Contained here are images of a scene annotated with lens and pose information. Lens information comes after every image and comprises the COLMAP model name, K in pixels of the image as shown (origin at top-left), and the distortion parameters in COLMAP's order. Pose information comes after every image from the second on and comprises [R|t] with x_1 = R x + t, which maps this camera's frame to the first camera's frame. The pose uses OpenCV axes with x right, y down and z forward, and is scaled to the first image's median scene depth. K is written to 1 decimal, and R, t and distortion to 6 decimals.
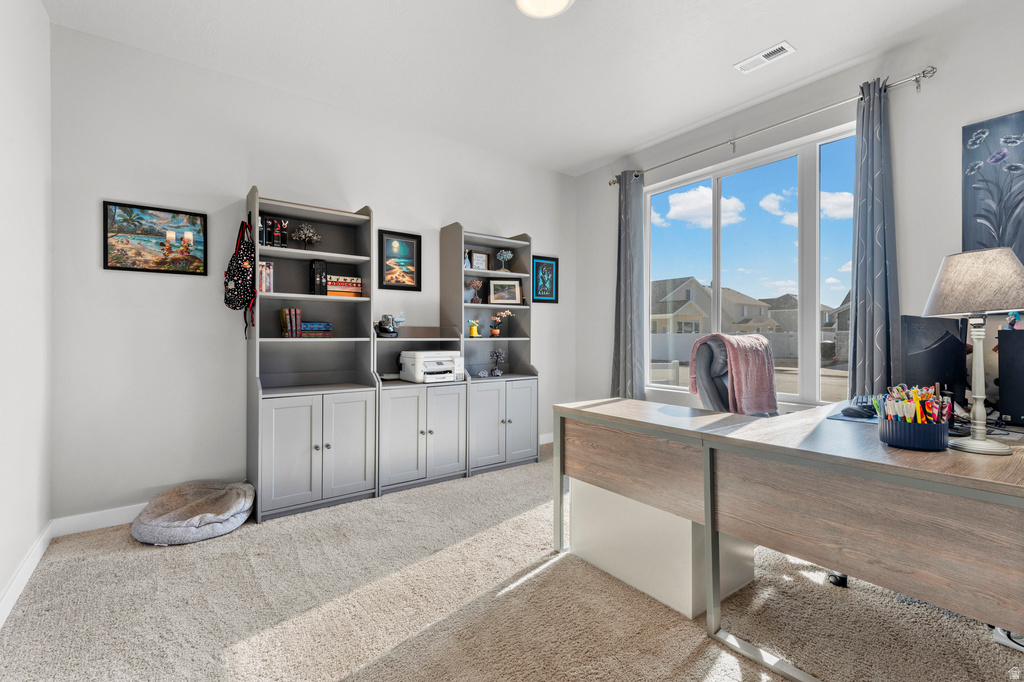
lens RADIAL K [[462.8, 0, 511.1], [0, 462.8, 336.8], [0, 0, 1]] dist [0.020848, -0.006473]
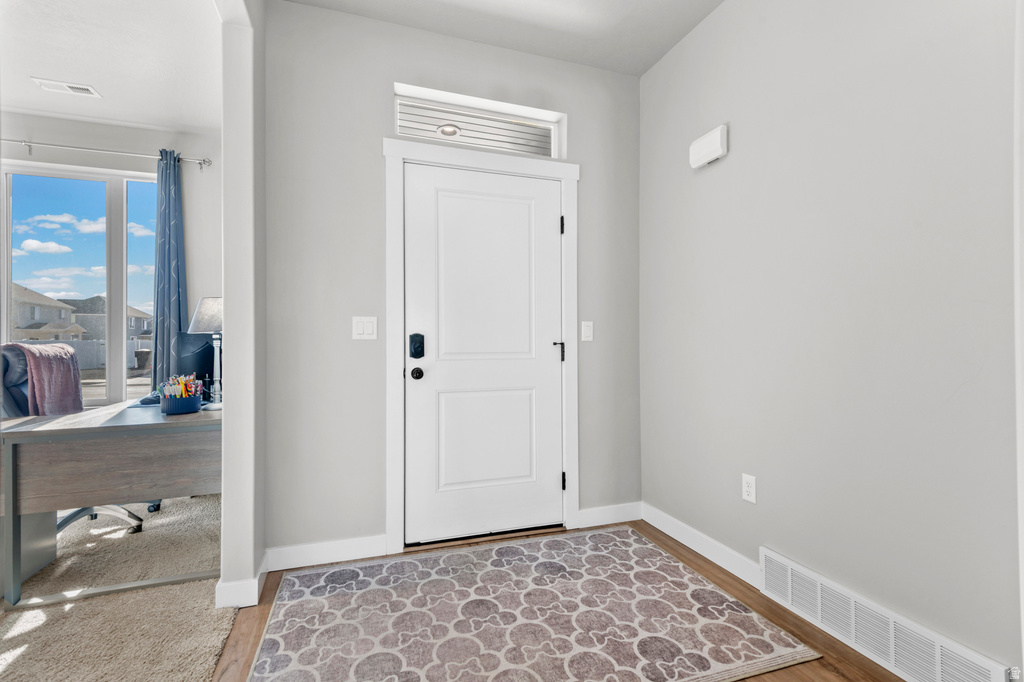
lens RADIAL K [[462.8, 0, 511.1], [0, 462.8, 336.8], [0, 0, 1]] dist [0.020848, -0.006473]
pose [[0.308046, 0.009891, 0.951320, -0.208773], [0.006267, 0.999903, -0.012426, -0.001717], [-0.951351, 0.009789, 0.307954, -0.368301]]
